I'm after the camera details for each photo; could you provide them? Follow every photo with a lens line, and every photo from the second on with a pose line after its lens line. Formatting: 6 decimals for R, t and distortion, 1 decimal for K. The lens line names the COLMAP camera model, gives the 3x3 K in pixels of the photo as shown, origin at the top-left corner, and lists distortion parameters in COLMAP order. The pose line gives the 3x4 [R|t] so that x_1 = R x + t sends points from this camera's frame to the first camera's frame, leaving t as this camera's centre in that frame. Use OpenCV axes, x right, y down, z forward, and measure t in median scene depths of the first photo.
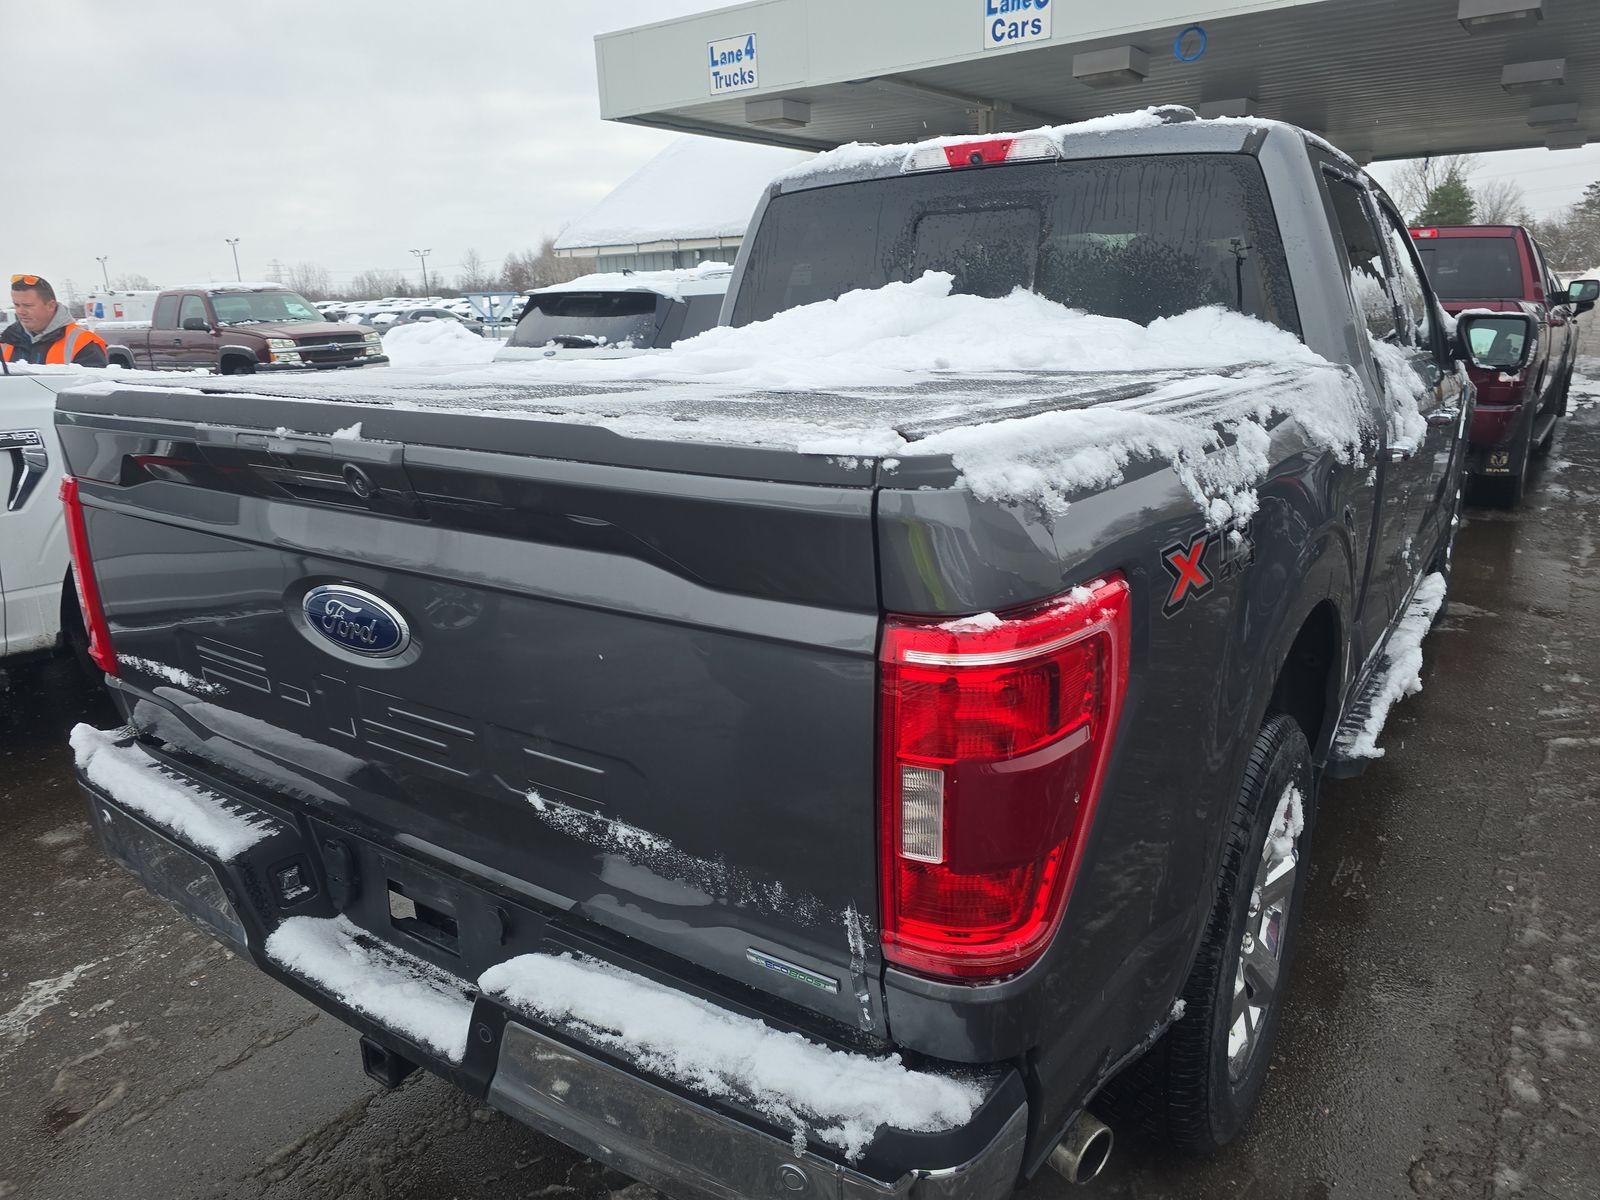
lens RADIAL K [[1089.7, 0, 782.7], [0, 1089.7, 612.0], [0, 0, 1]] dist [0.056522, -0.049598]
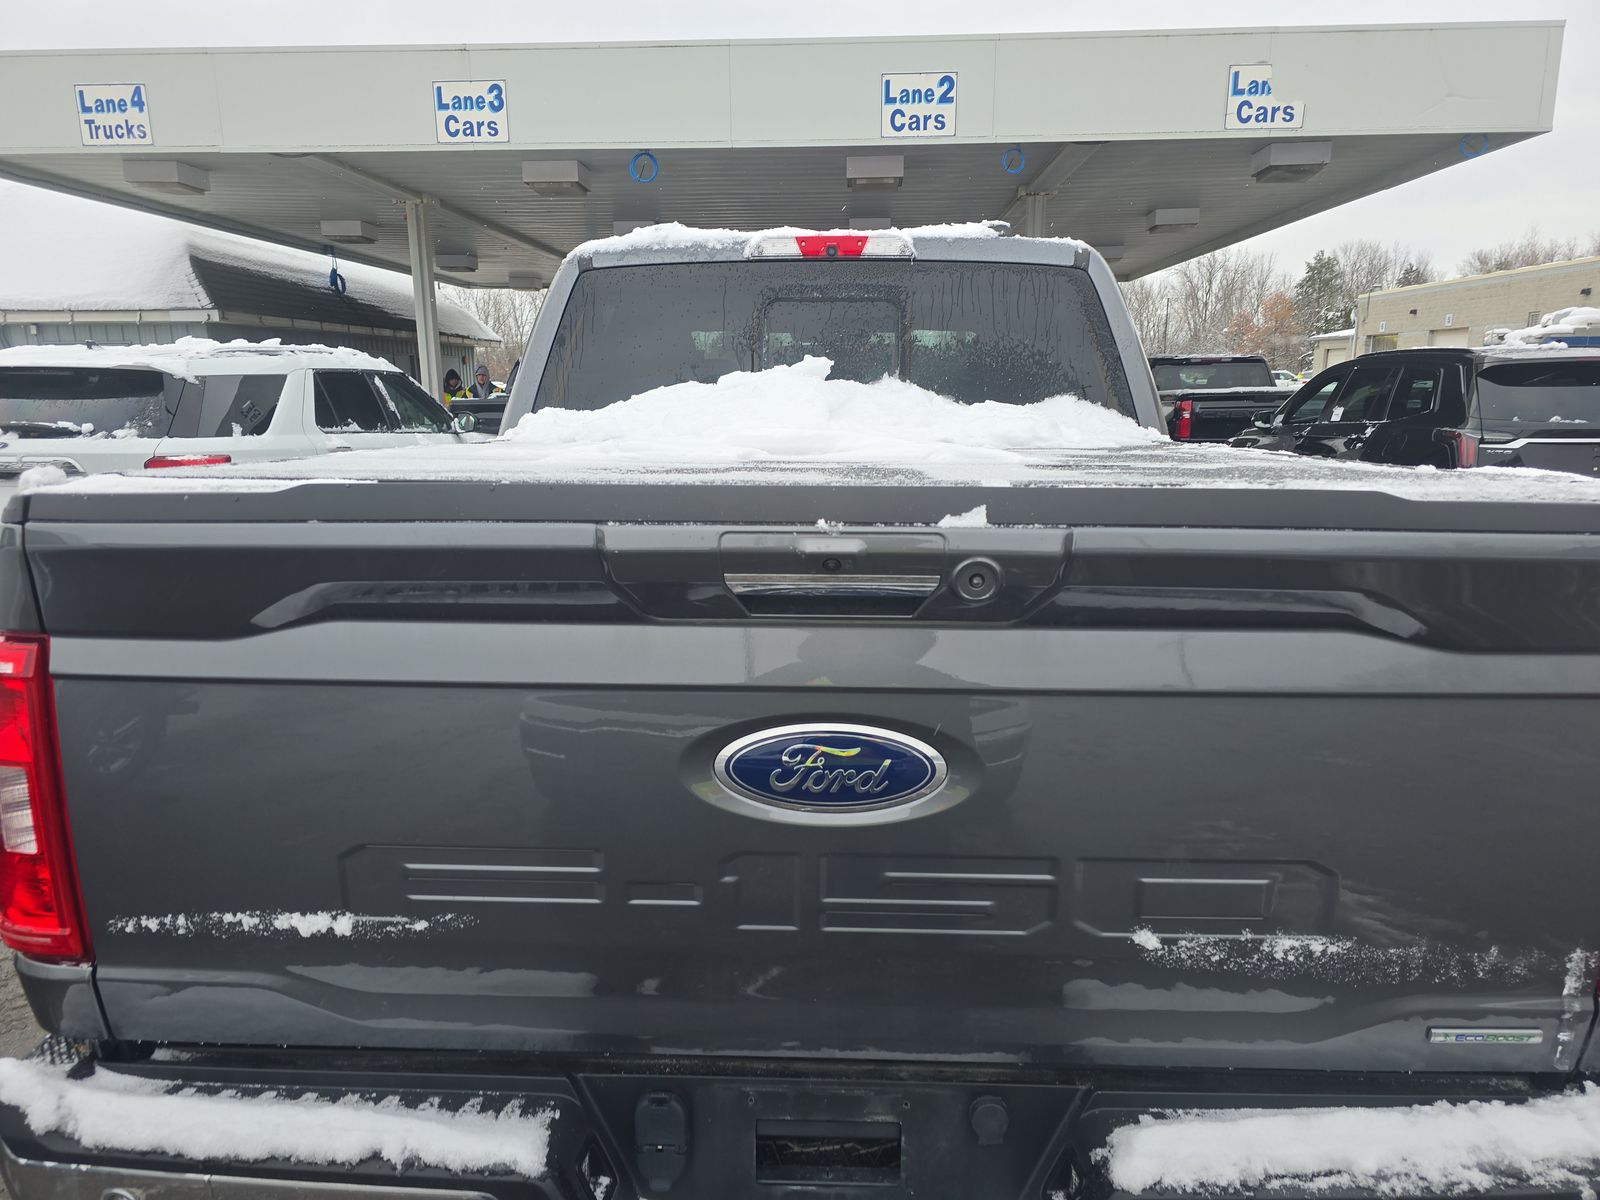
lens RADIAL K [[1089.7, 0, 796.8], [0, 1089.7, 606.4], [0, 0, 1]] dist [0.056522, -0.049598]
pose [[0.835110, -0.085717, 0.543363, -0.443274], [0.133644, 0.989805, -0.049257, -0.037896], [-0.533601, 0.113752, 0.838051, 0.200145]]
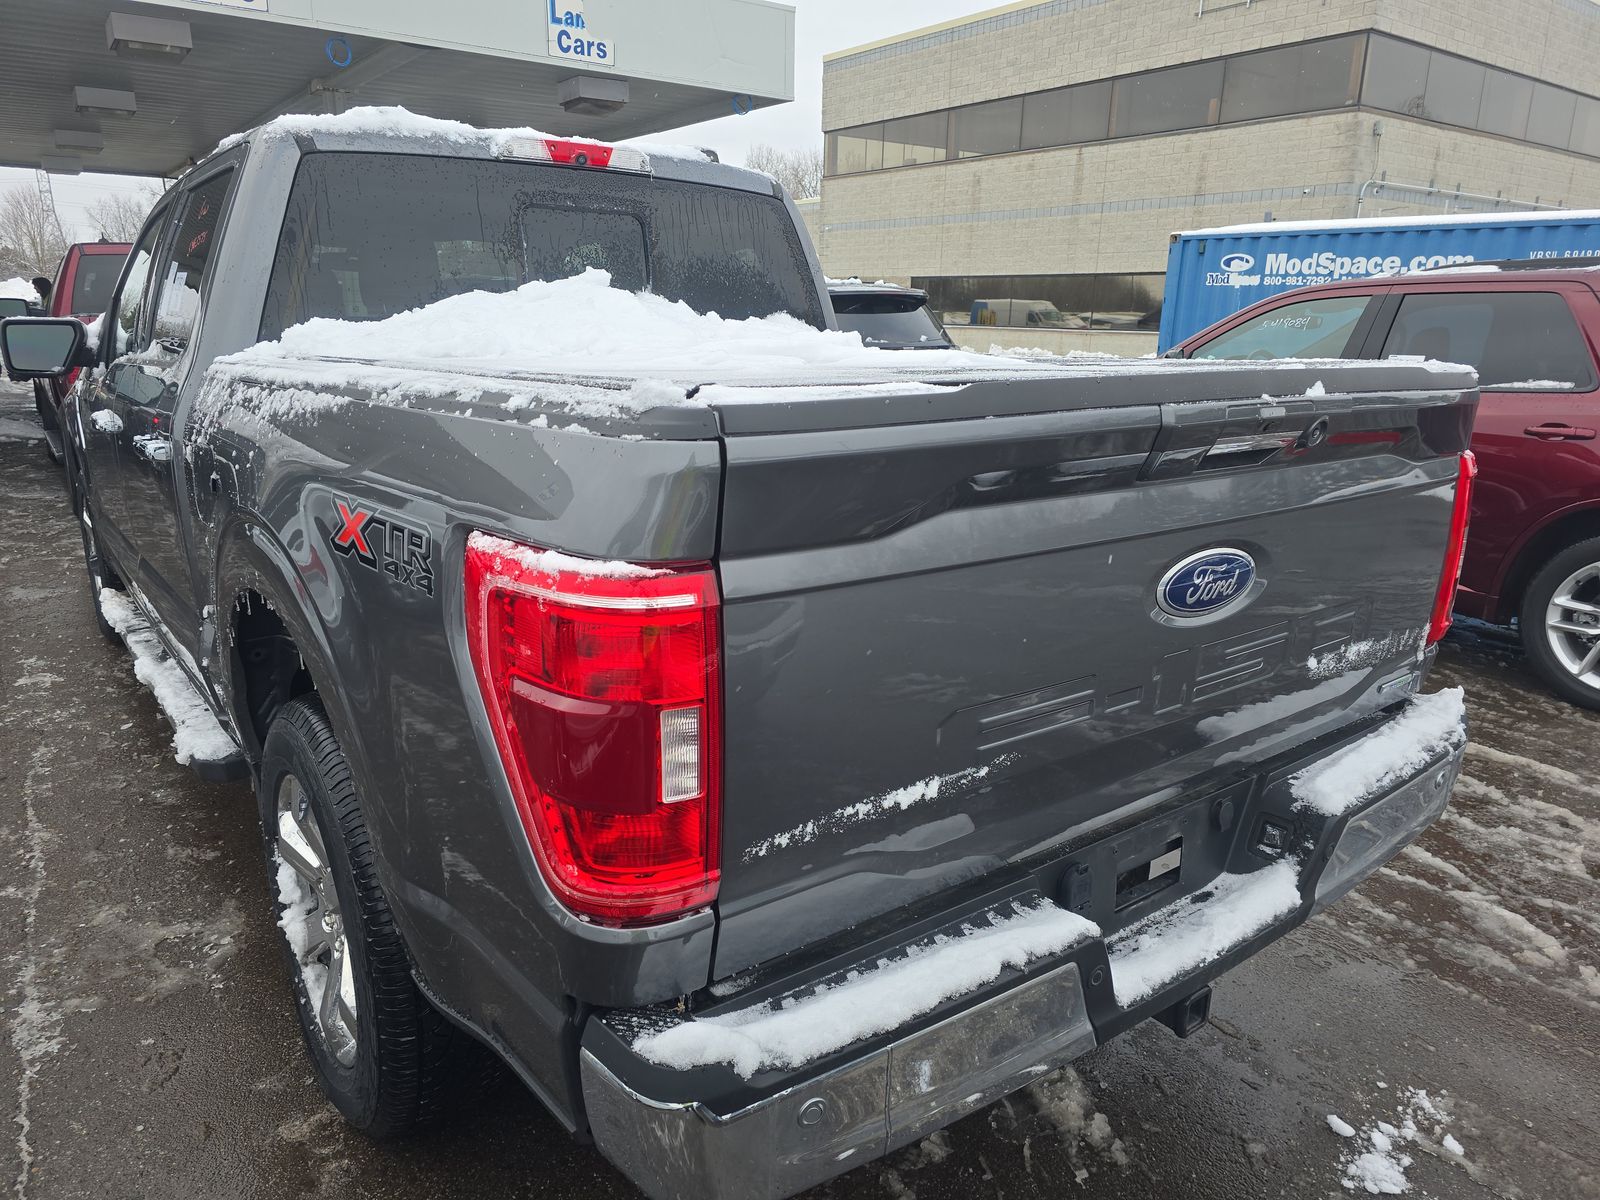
lens RADIAL K [[1089.7, 0, 809.7], [0, 1089.7, 603.7], [0, 0, 1]] dist [0.056522, -0.049598]
pose [[0.294027, -0.218487, 0.930490, -0.809181], [0.243486, 0.958526, 0.148130, -0.120199], [-0.924264, 0.183007, 0.335030, 0.549210]]
